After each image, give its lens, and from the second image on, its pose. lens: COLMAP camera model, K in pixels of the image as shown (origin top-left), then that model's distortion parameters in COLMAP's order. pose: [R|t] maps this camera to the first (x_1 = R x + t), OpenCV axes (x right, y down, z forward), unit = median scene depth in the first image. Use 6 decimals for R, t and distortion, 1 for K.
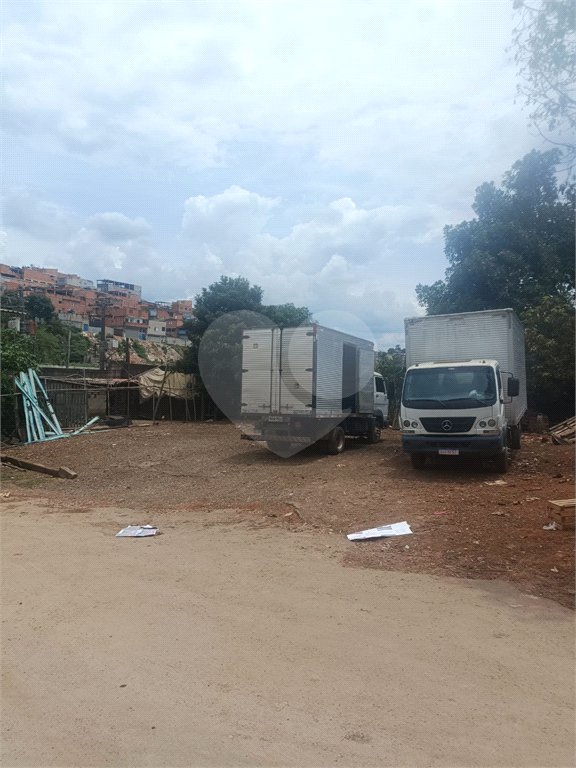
lens RADIAL K [[560.4, 0, 289.3], [0, 560.4, 379.0], [0, 0, 1]] dist [0.056003, -0.056306]
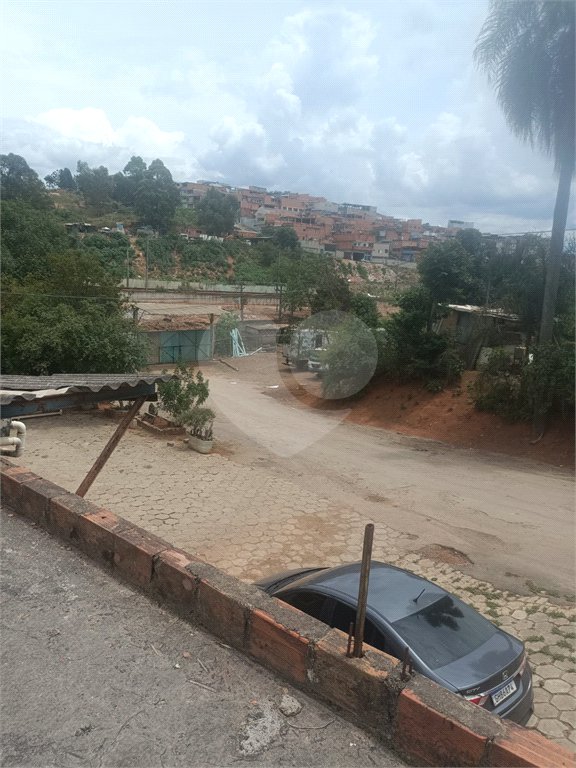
lens RADIAL K [[590.6, 0, 294.4], [0, 590.6, 386.3], [0, 0, 1]] dist [0.010656, 0.006491]
pose [[0.903049, 0.101704, -0.417323, 0.143238], [-0.024005, 0.981995, 0.187373, -0.041014], [0.428866, -0.159189, 0.889231, -0.203462]]
